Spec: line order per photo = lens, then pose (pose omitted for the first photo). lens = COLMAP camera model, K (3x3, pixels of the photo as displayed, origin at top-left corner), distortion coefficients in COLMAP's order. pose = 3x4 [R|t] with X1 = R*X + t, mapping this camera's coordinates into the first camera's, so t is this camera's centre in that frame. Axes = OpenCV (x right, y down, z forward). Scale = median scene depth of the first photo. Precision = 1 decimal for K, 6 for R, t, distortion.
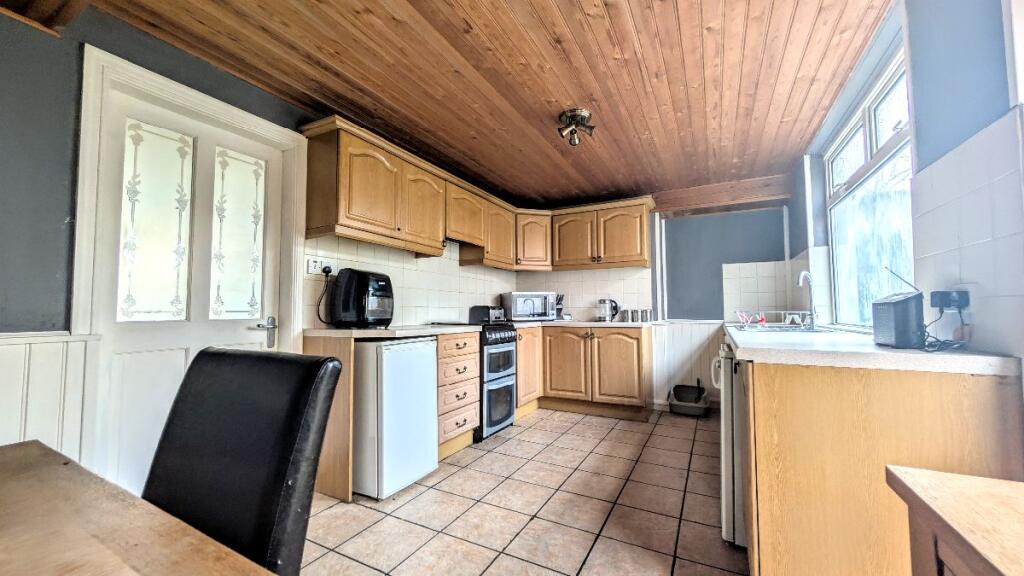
lens RADIAL K [[382.8, 0, 514.0], [0, 382.8, 290.9], [0, 0, 1]] dist [-0.000824, -0.000098]
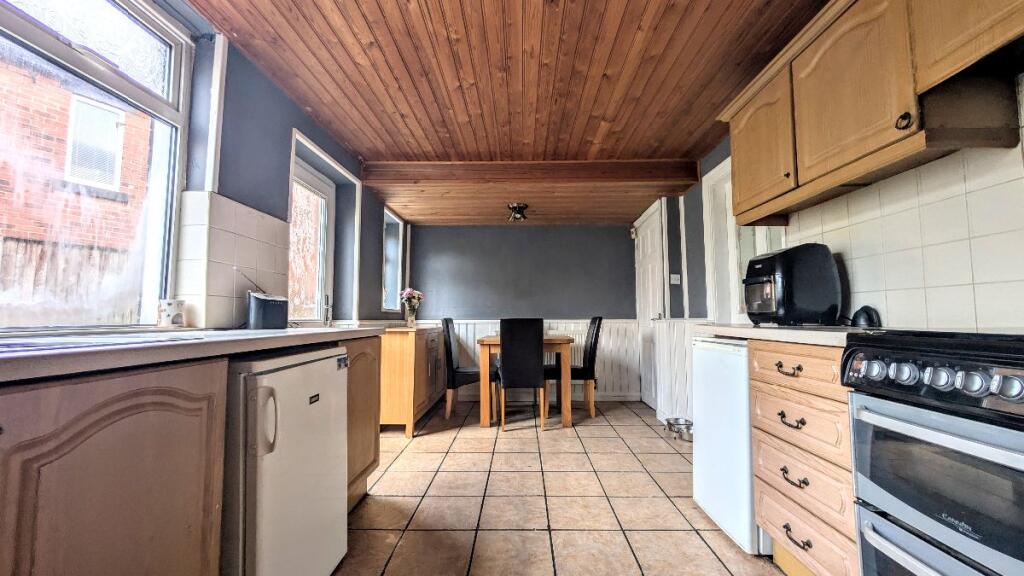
lens RADIAL K [[382.8, 0, 514.0], [0, 382.8, 290.9], [0, 0, 1]] dist [-0.000824, -0.000098]
pose [[-0.894314, -0.028398, -0.446537, 0.523281], [0.028913, 0.992230, -0.121007, 0.128602], [0.446504, -0.121130, -0.886545, 1.750946]]
